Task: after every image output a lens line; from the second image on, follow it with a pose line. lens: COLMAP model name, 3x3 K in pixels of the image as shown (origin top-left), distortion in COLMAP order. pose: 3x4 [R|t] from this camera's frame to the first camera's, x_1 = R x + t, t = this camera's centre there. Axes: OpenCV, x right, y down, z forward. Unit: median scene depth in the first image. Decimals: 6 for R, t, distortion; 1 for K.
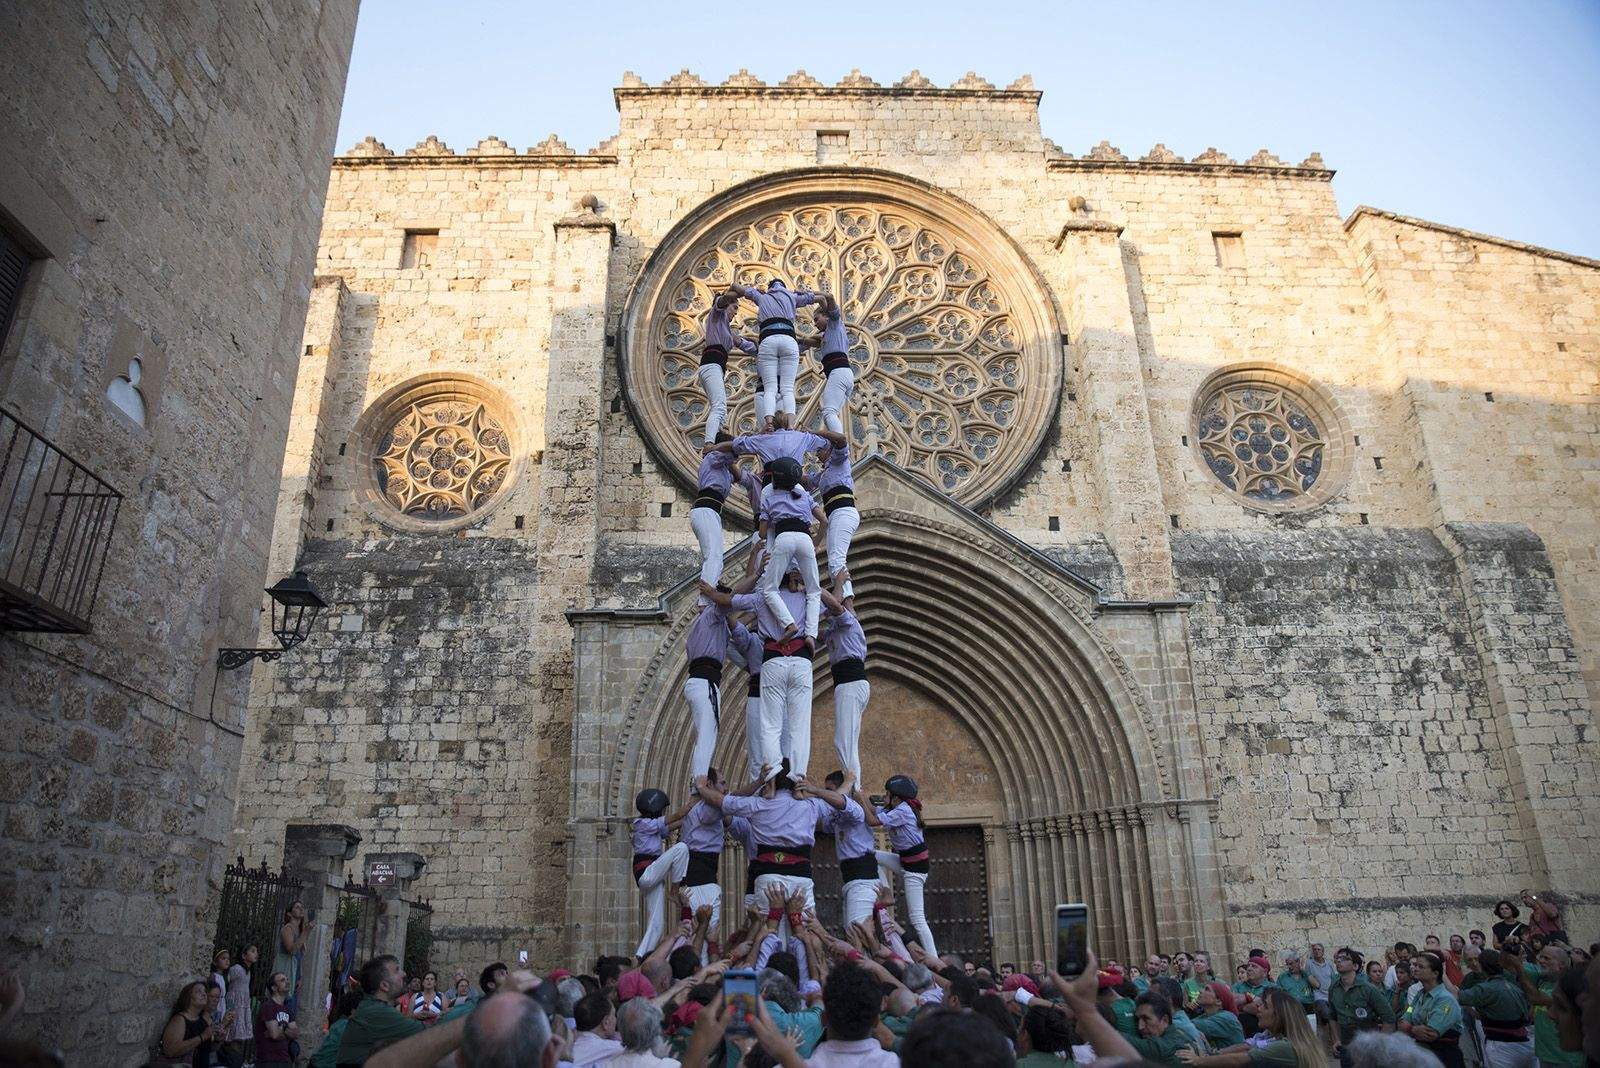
lens RADIAL K [[1098.2, 0, 792.2], [0, 1098.2, 526.0], [0, 0, 1]] dist [-0.135993, 0.101880]
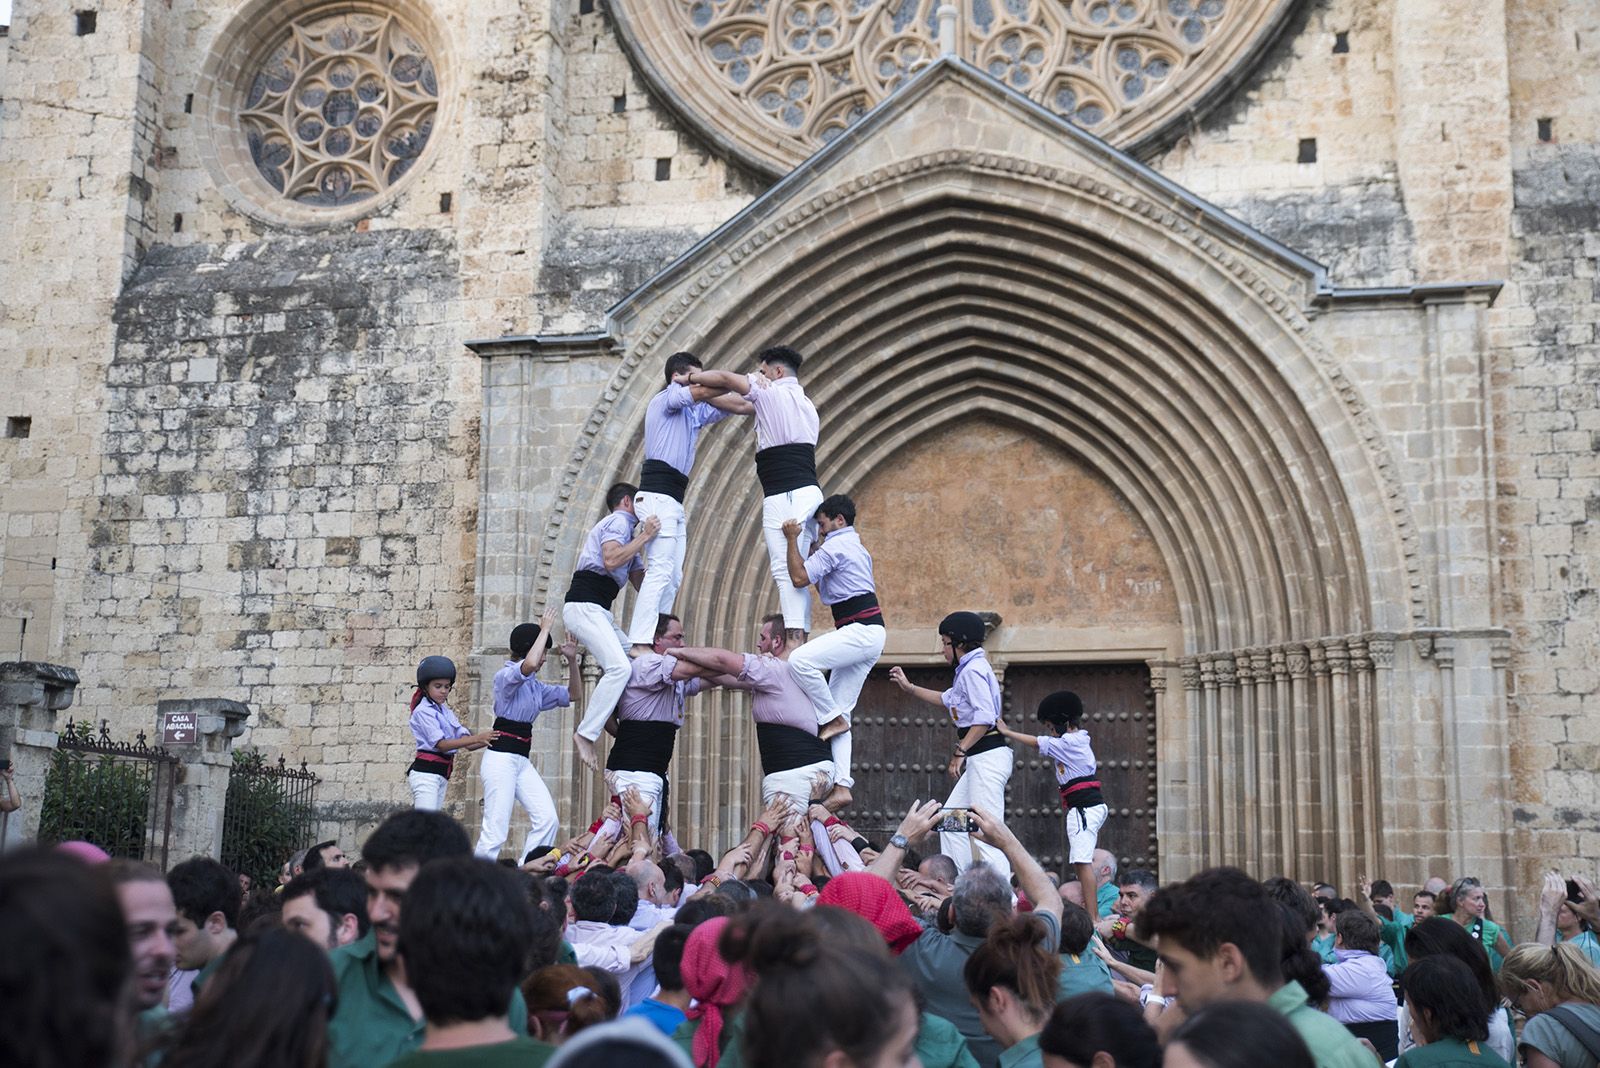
lens RADIAL K [[1826.3, 0, 803.9], [0, 1826.3, 524.2], [0, 0, 1]] dist [-0.006617, 0.176245]
pose [[0.965230, -0.010799, -0.261179, 0.245791], [0.062376, 0.979800, 0.190006, -0.009535], [0.253851, -0.199690, 0.946406, -0.016102]]
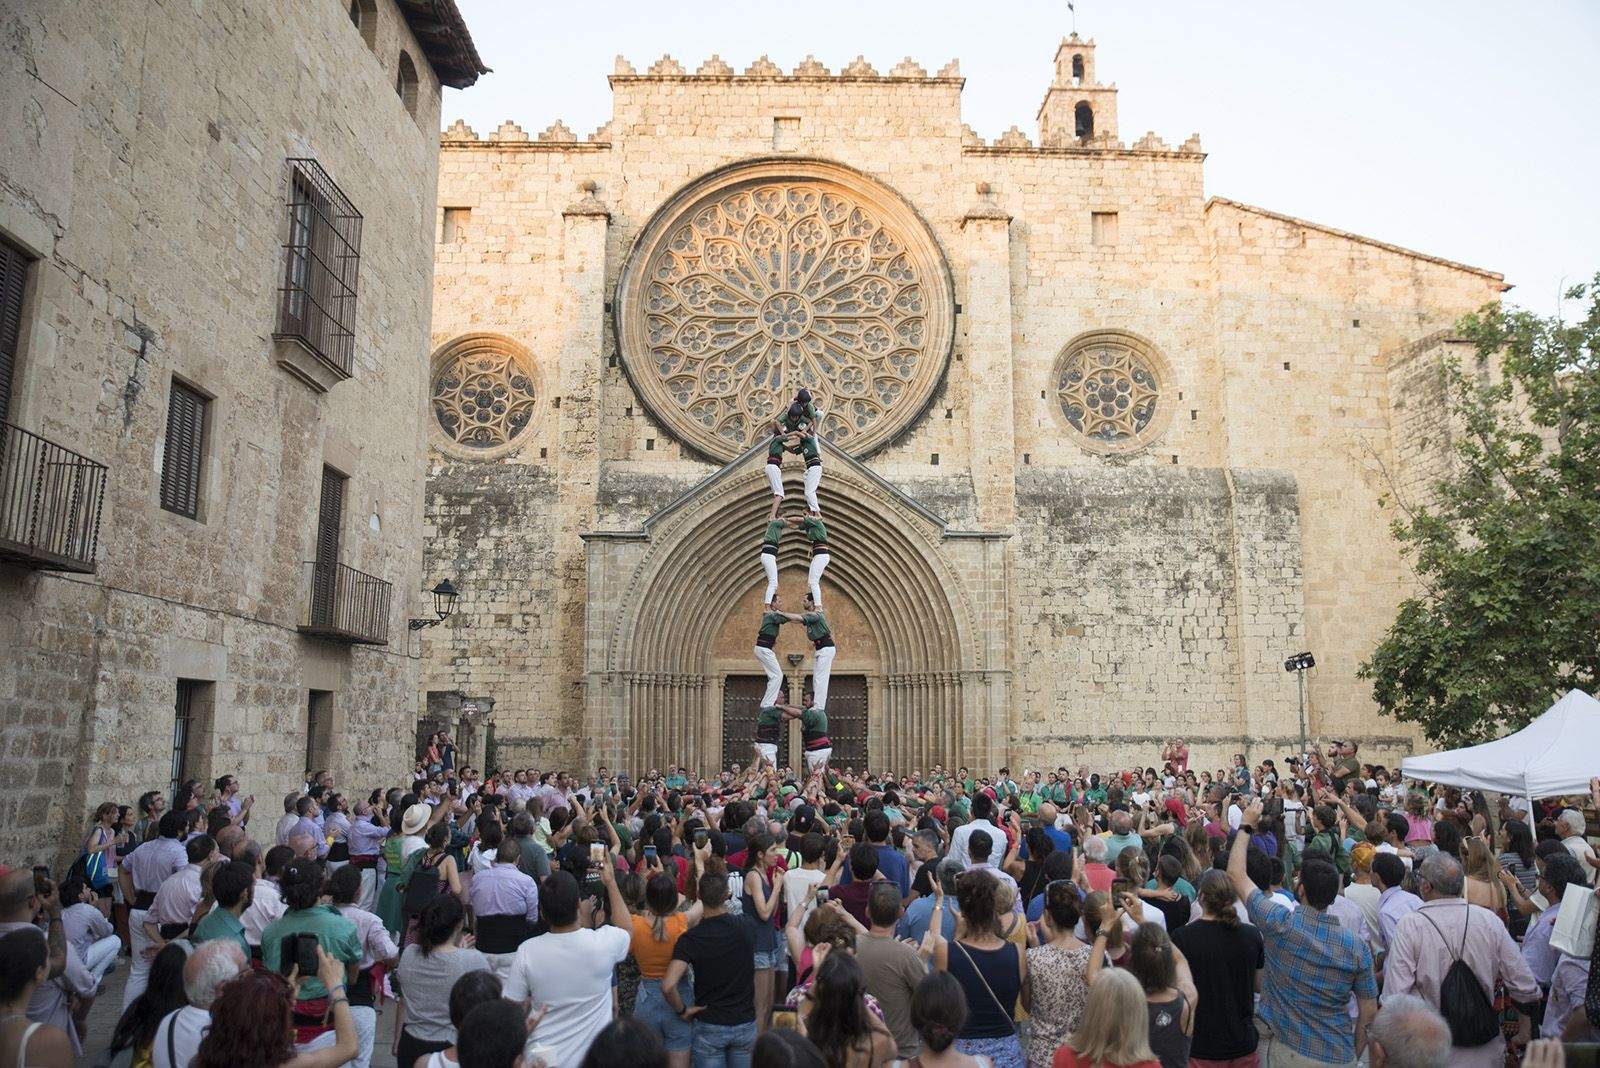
lens RADIAL K [[1268.4, 0, 811.9], [0, 1268.4, 526.9], [0, 0, 1]] dist [-0.114398, 0.135725]
pose [[0.999659, 0.021935, -0.014169, 0.116998], [-0.018298, 0.975511, 0.219188, -0.276530], [0.018630, -0.218854, 0.975580, -0.589217]]
